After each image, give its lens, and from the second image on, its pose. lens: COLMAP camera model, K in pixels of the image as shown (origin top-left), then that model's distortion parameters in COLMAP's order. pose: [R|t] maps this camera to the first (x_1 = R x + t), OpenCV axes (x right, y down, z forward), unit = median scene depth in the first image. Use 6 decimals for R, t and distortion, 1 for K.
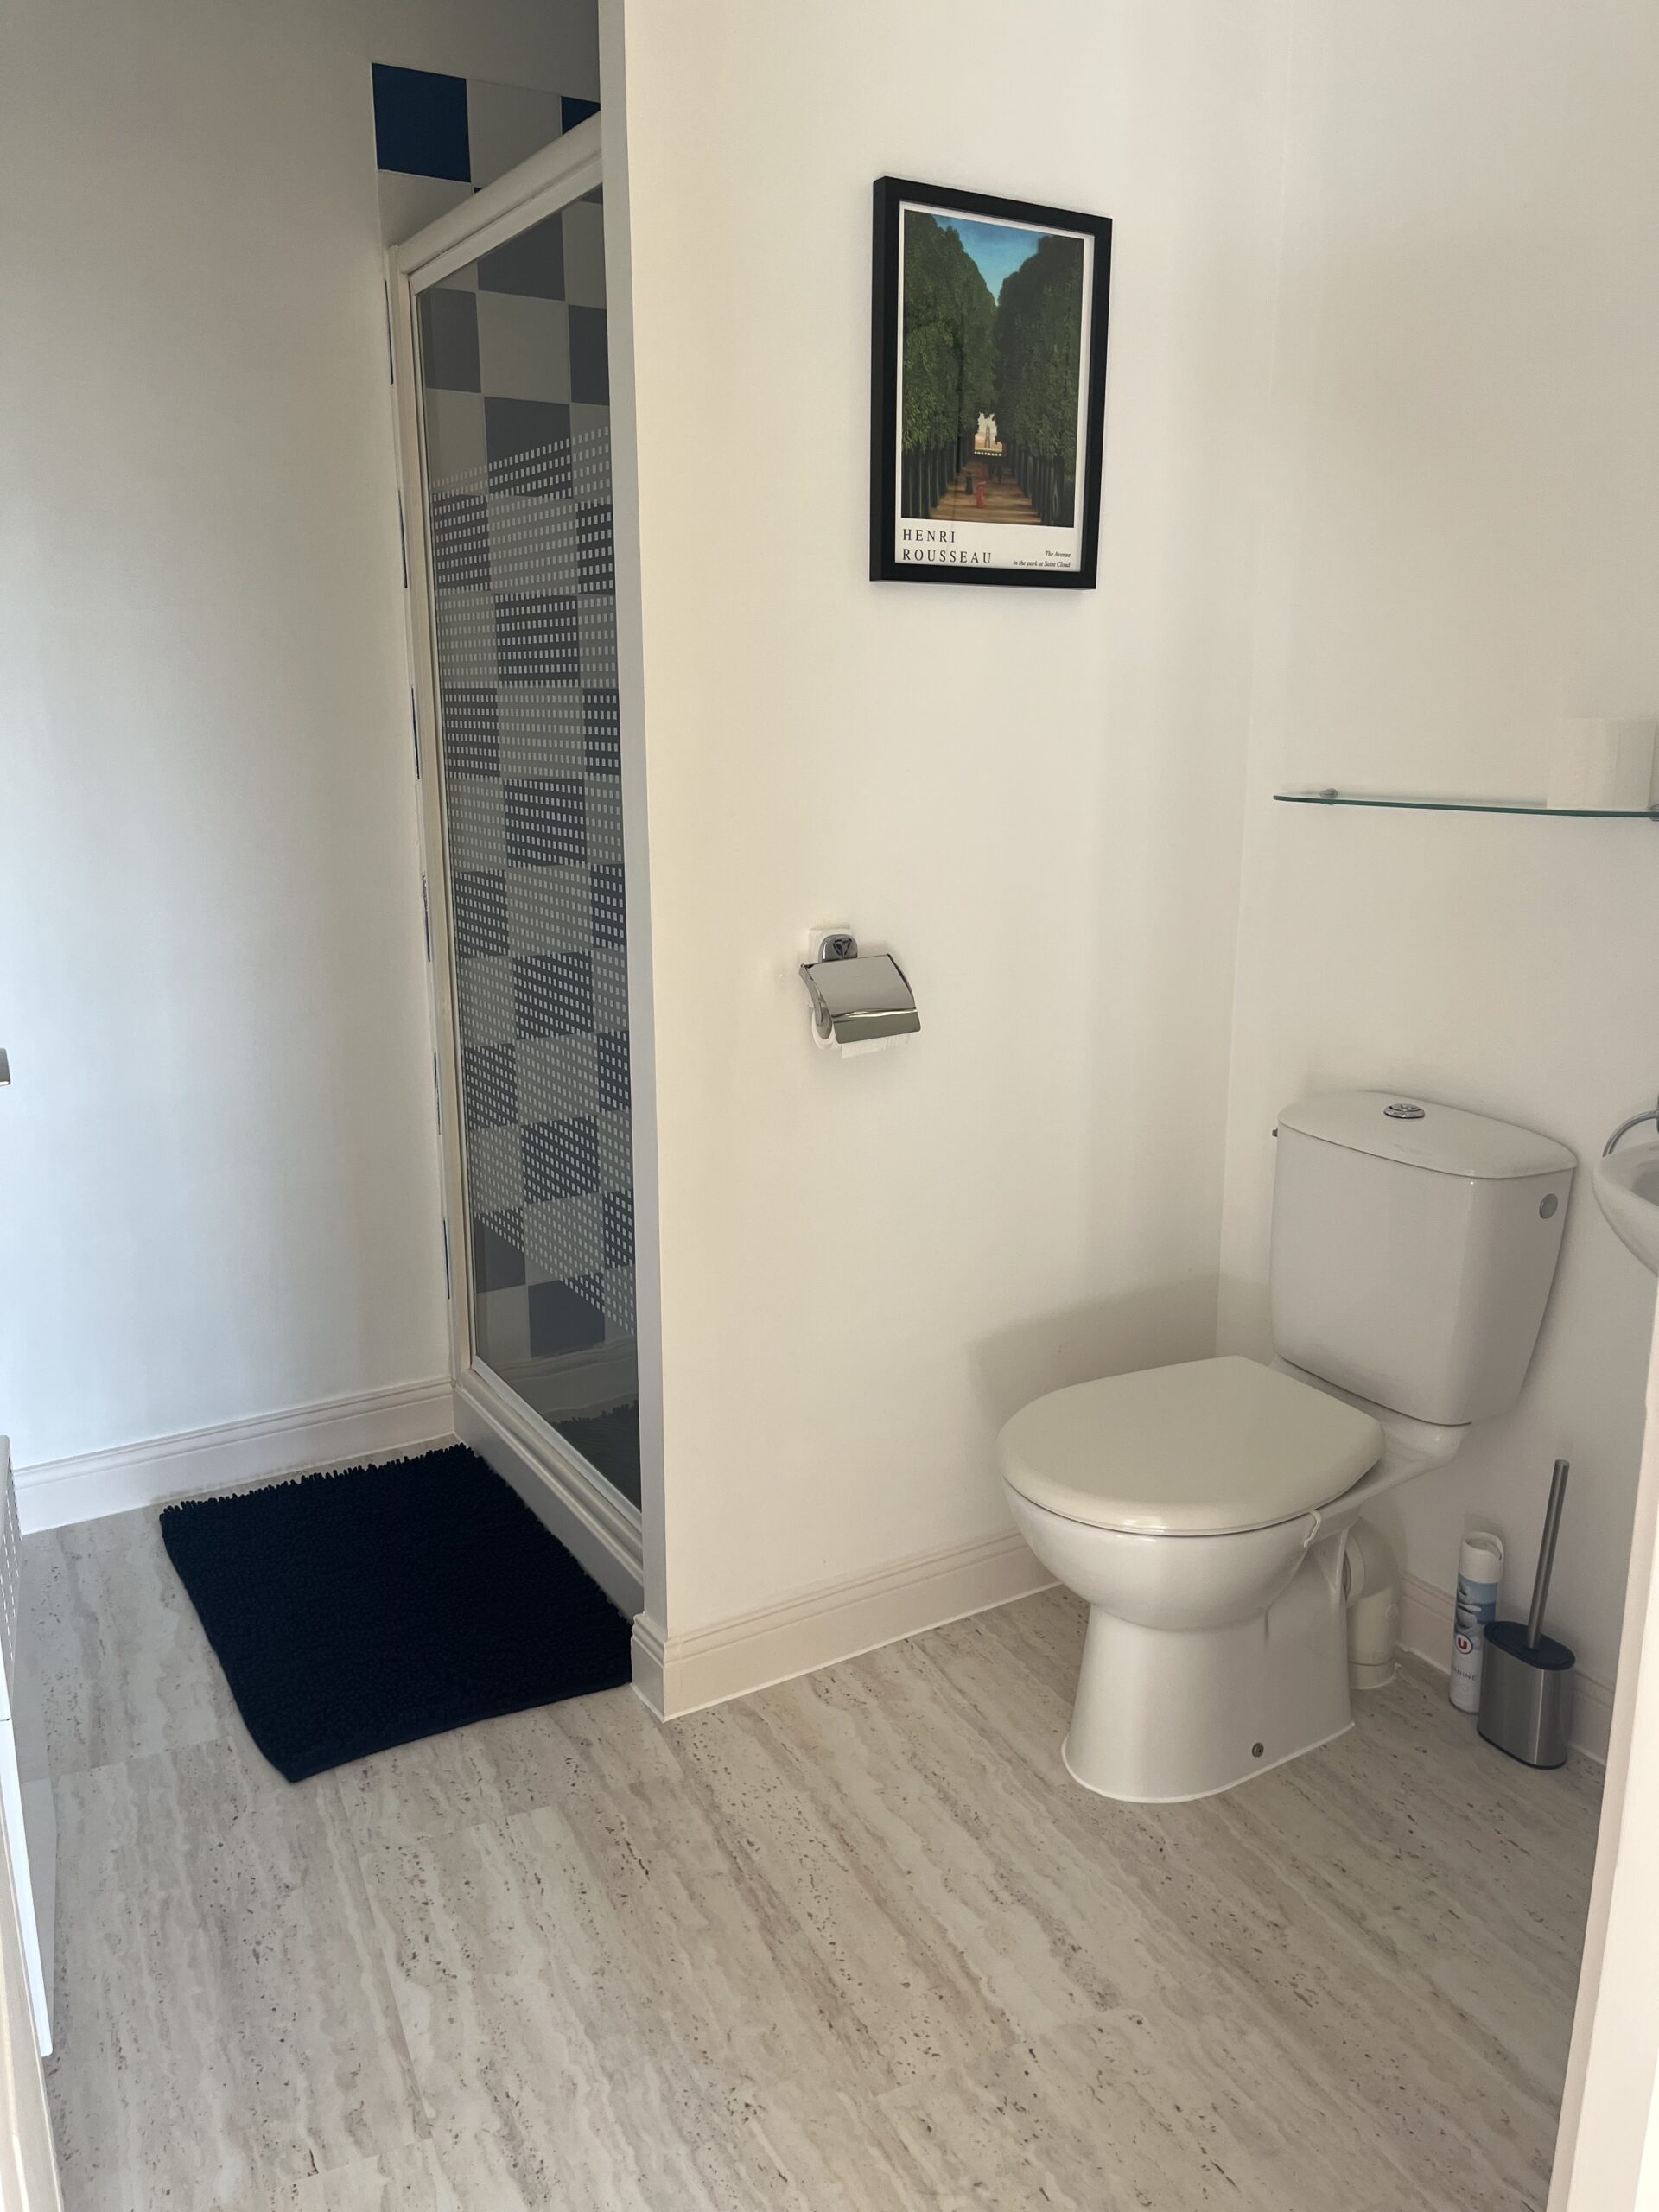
lens RADIAL K [[1667.8, 0, 827.9], [0, 1667.8, 1111.7], [0, 0, 1]] dist [0.057217, -0.079344]
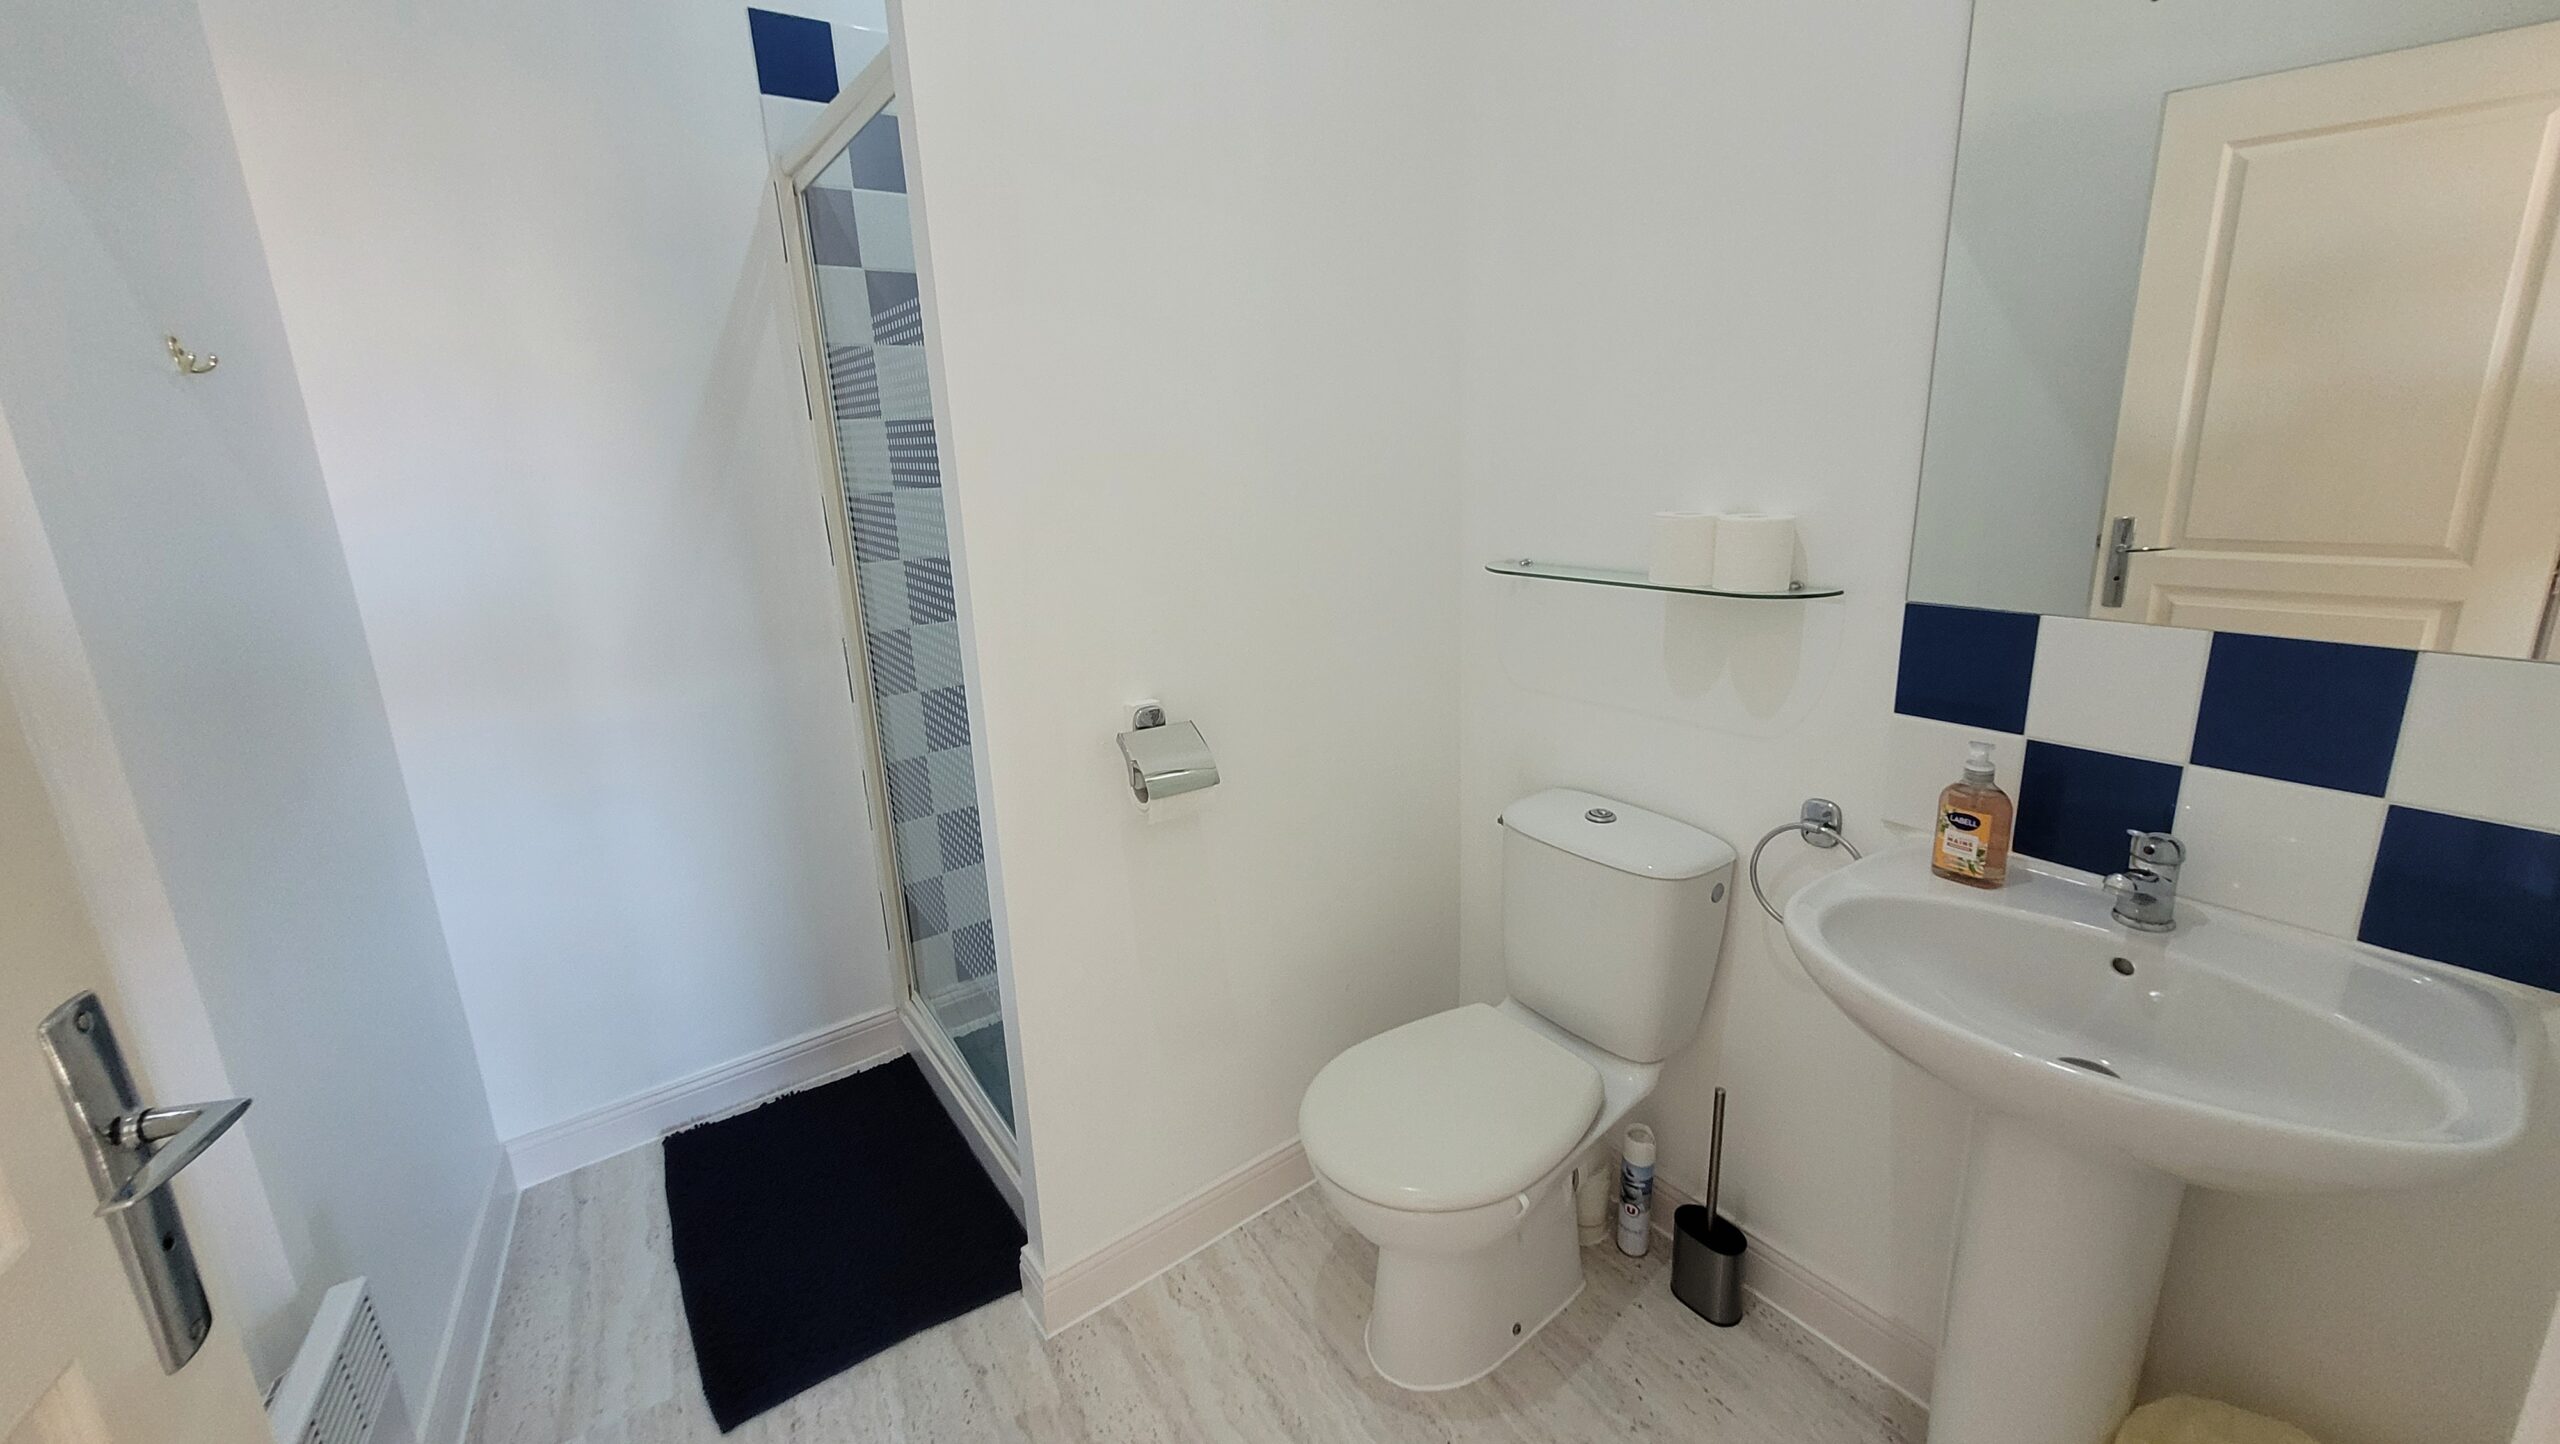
lens RADIAL K [[1002.9, 0, 1289.8], [0, 1002.9, 698.9], [0, 0, 1]] dist [-0.000603, 0.000421]
pose [[0.994382, -0.058678, 0.088104, 0.044048], [0.057470, 0.998216, 0.016187, -0.113433], [-0.088897, -0.011032, 0.995980, 0.252670]]
